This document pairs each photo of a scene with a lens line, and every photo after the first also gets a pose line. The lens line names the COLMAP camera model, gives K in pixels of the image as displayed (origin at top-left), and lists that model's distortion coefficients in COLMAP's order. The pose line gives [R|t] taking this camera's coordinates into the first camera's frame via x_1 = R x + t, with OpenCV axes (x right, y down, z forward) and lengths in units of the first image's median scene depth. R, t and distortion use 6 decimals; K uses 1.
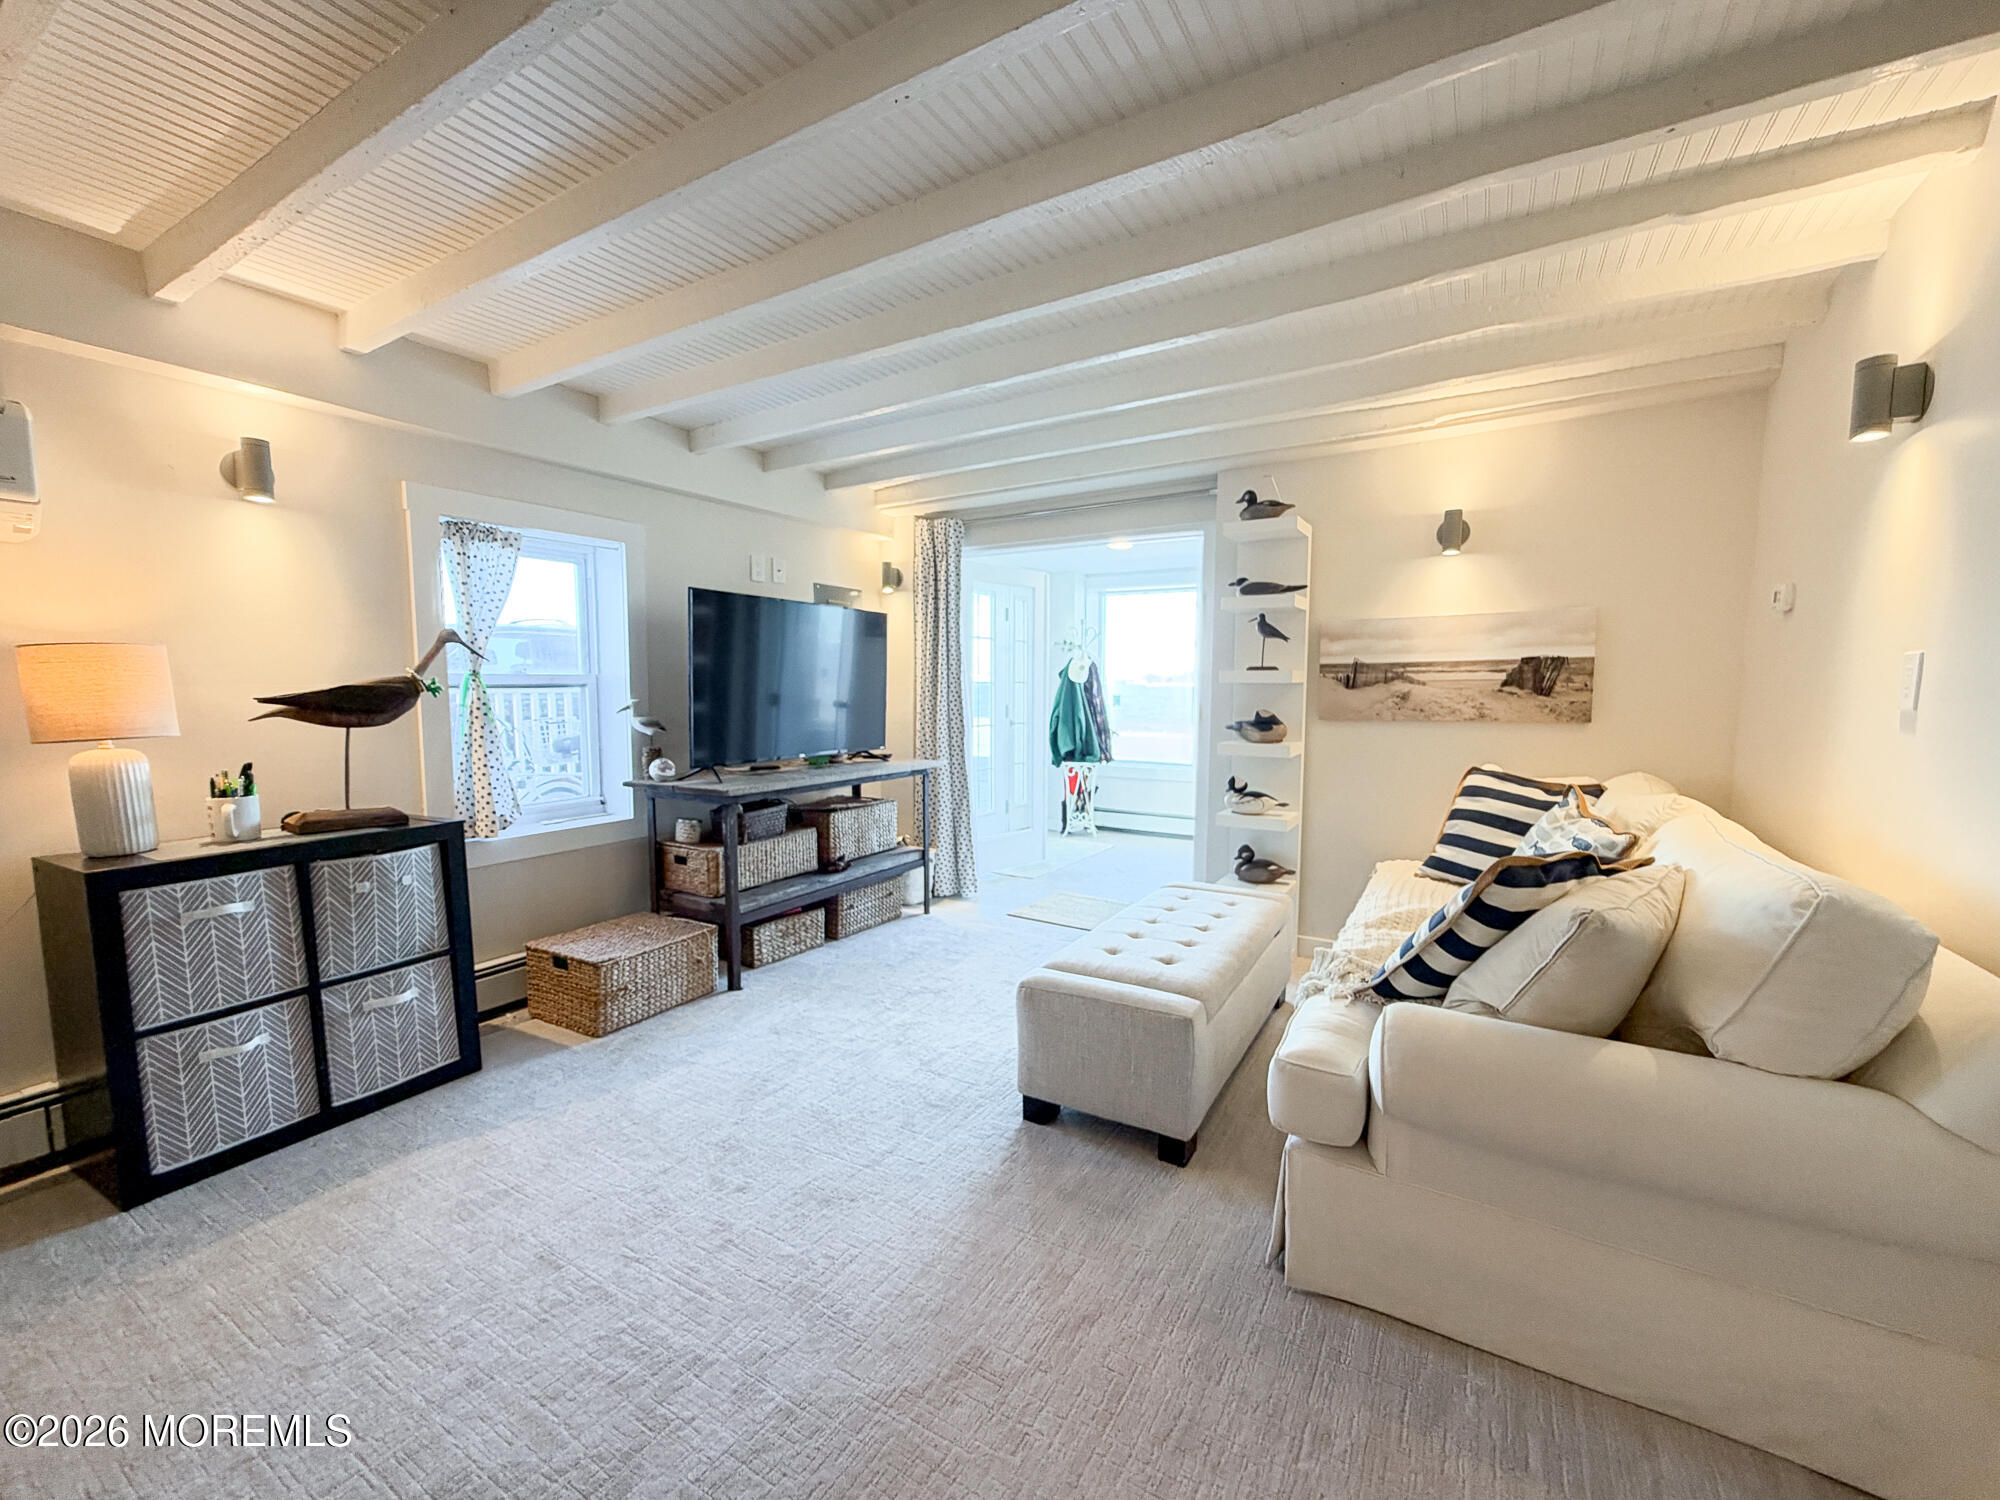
lens RADIAL K [[806.5, 0, 1009.3], [0, 806.5, 757.7], [0, 0, 1]] dist [0.001226, -0.000287]
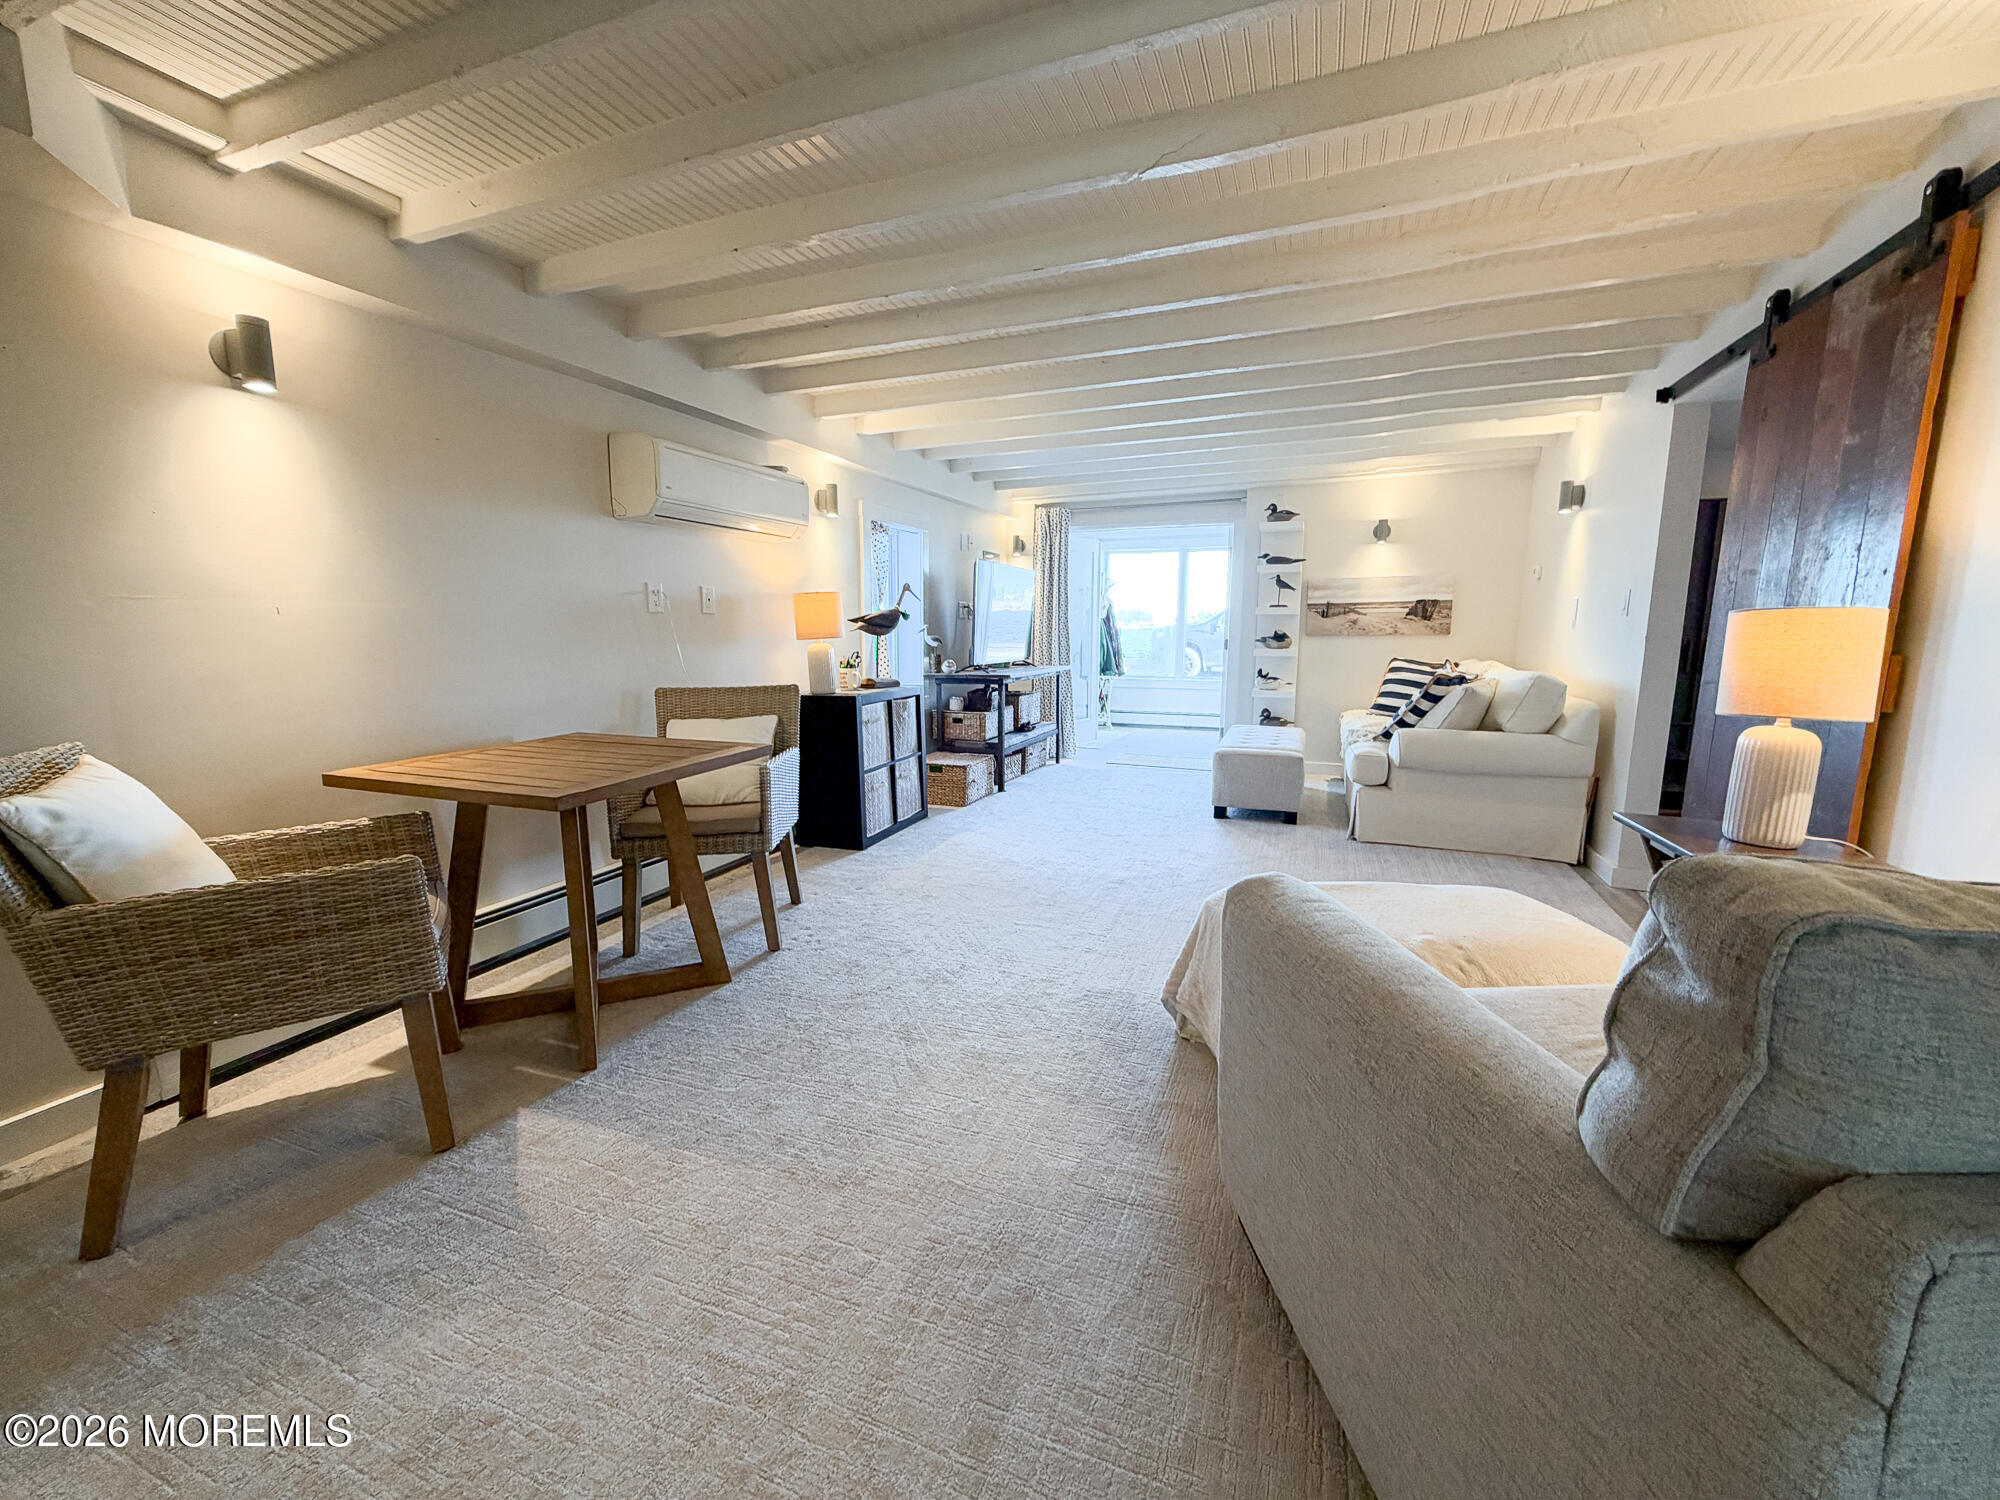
lens RADIAL K [[806.5, 0, 990.6], [0, 806.5, 754.6], [0, 0, 1]] dist [0.001226, -0.000287]
pose [[0.987806, -0.027235, 0.153290, -0.629849], [0.017428, 0.997736, 0.064962, 0.093912], [-0.154712, -0.061499, 0.986044, -0.709787]]
